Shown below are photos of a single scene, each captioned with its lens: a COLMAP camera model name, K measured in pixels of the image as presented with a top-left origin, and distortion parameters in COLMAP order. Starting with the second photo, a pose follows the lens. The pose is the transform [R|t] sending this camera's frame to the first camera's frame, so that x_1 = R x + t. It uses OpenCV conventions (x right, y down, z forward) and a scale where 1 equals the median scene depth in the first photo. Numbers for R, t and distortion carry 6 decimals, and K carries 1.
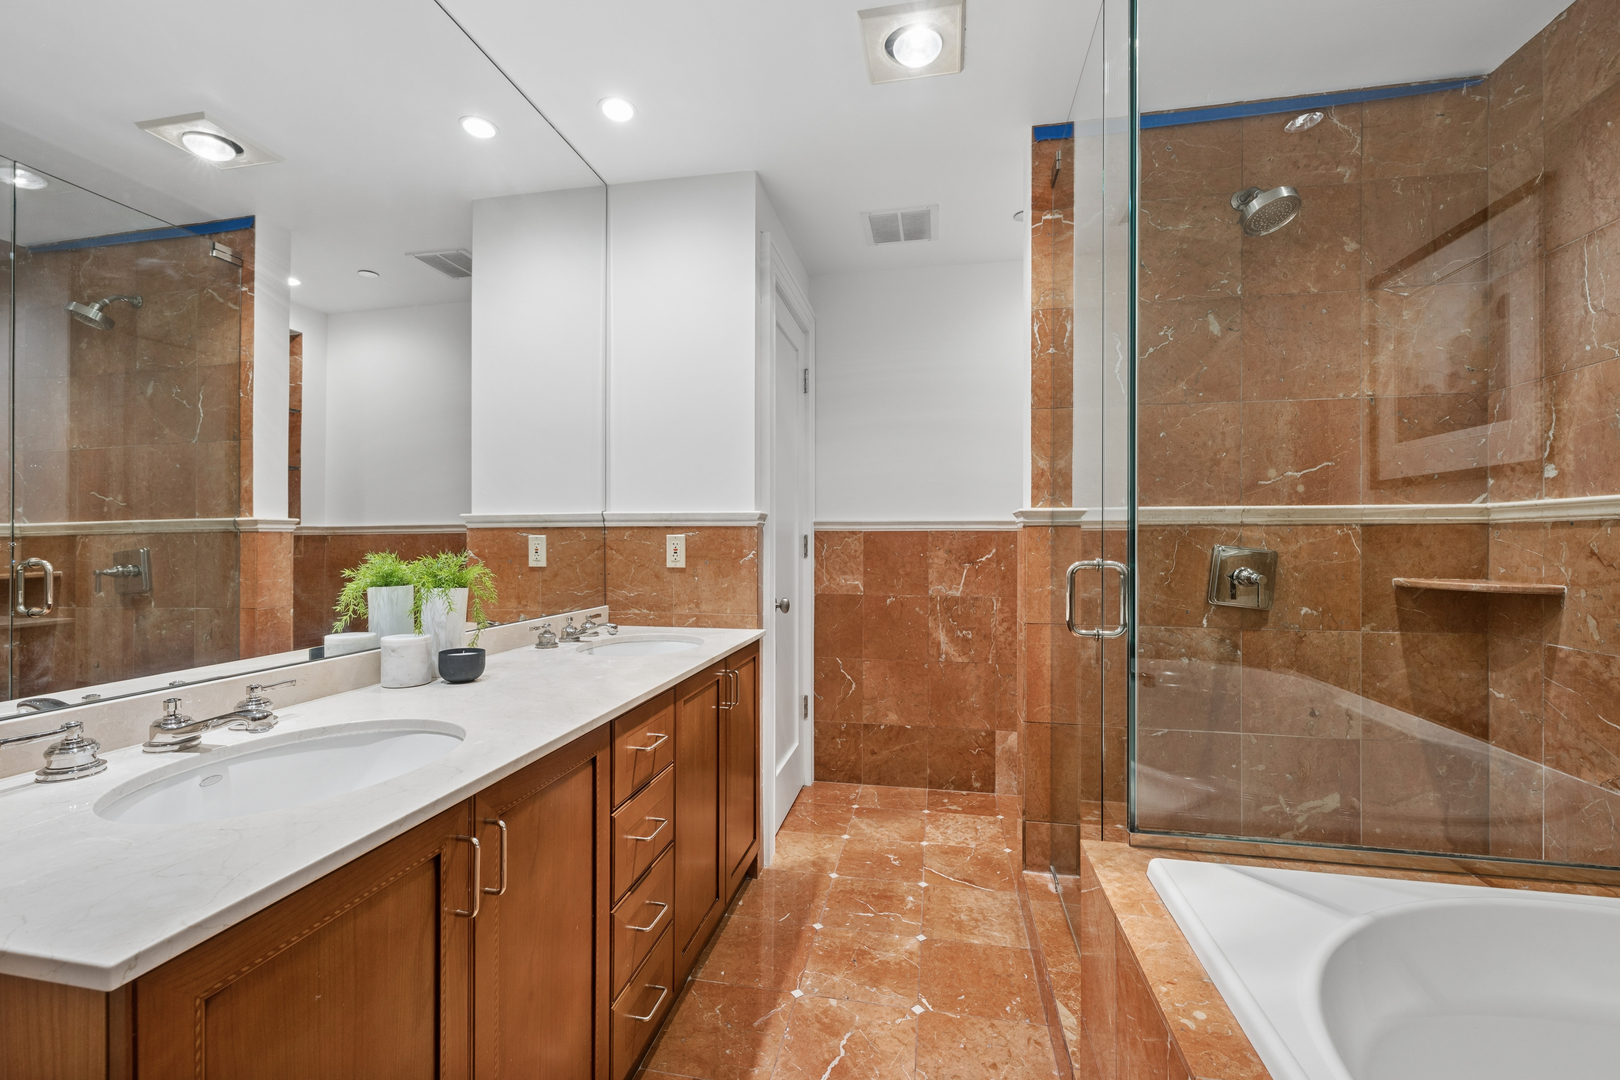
lens RADIAL K [[668.1, 0, 808.8], [0, 668.1, 540.3], [0, 0, 1]] dist [0.000230, 0.000232]
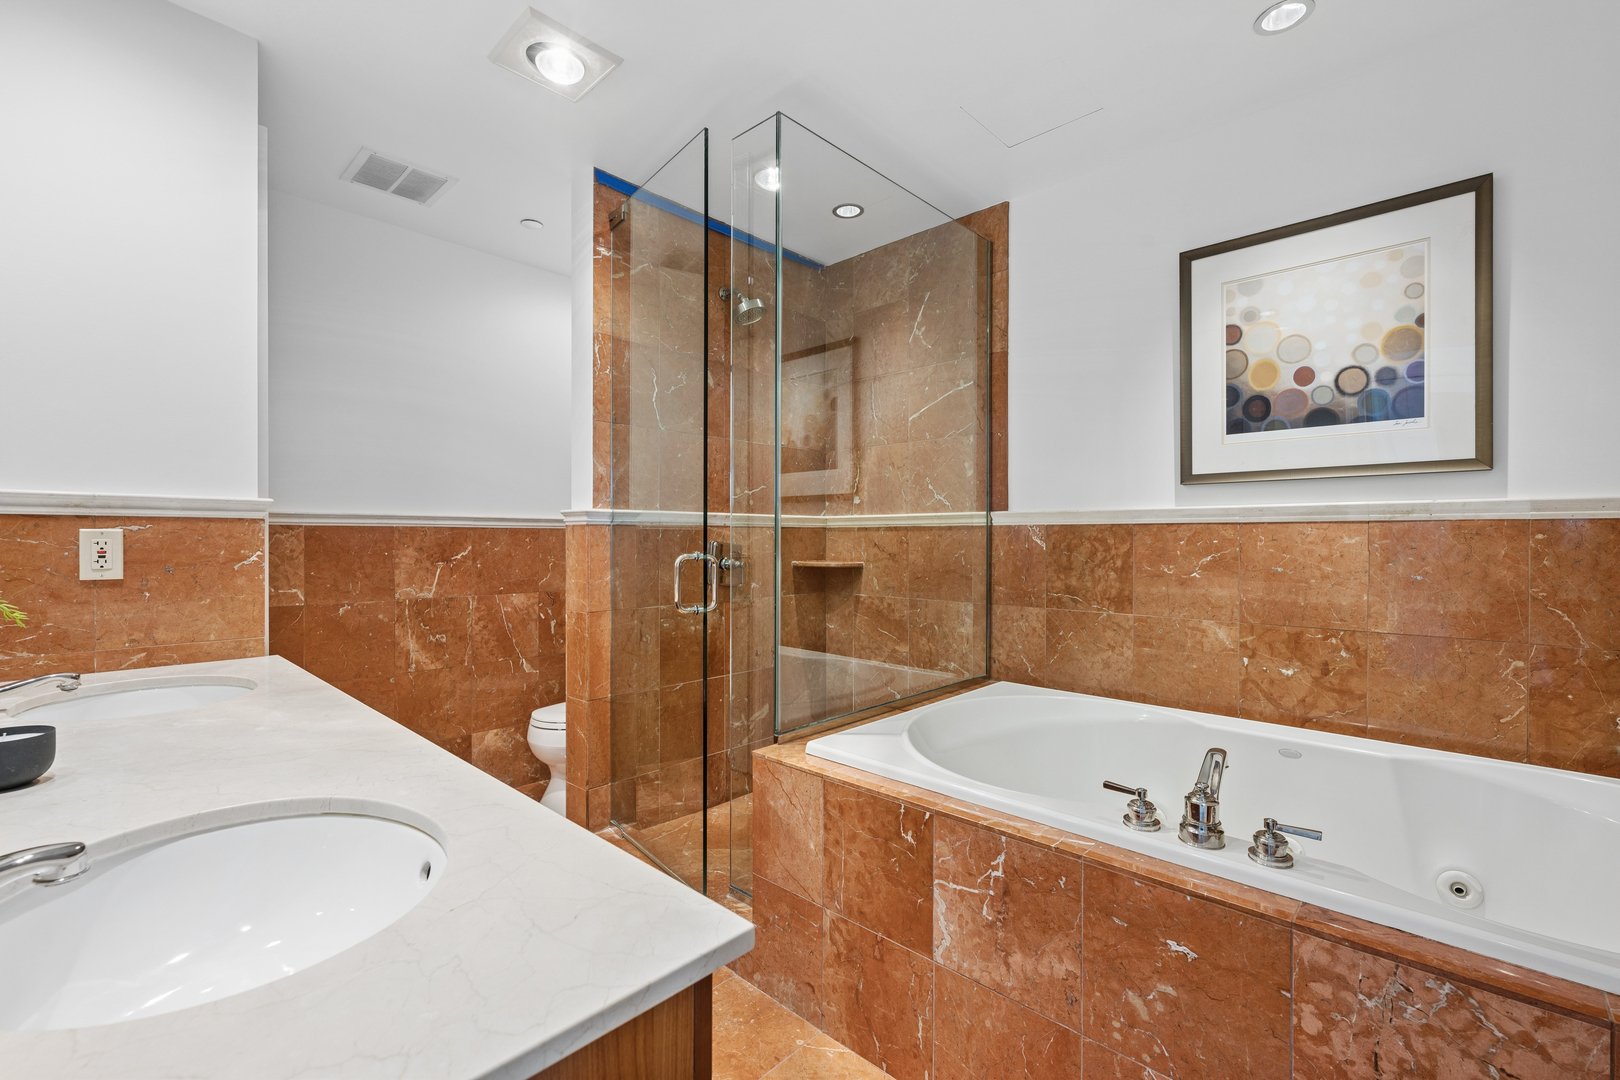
lens RADIAL K [[668.1, 0, 836.9], [0, 668.1, 539.8], [0, 0, 1]] dist [0.000230, 0.000232]
pose [[0.528526, -0.002623, 0.848913, -0.420326], [-0.001607, 0.999990, 0.004091, -0.001382], [-0.848916, -0.003527, 0.528516, 0.065803]]
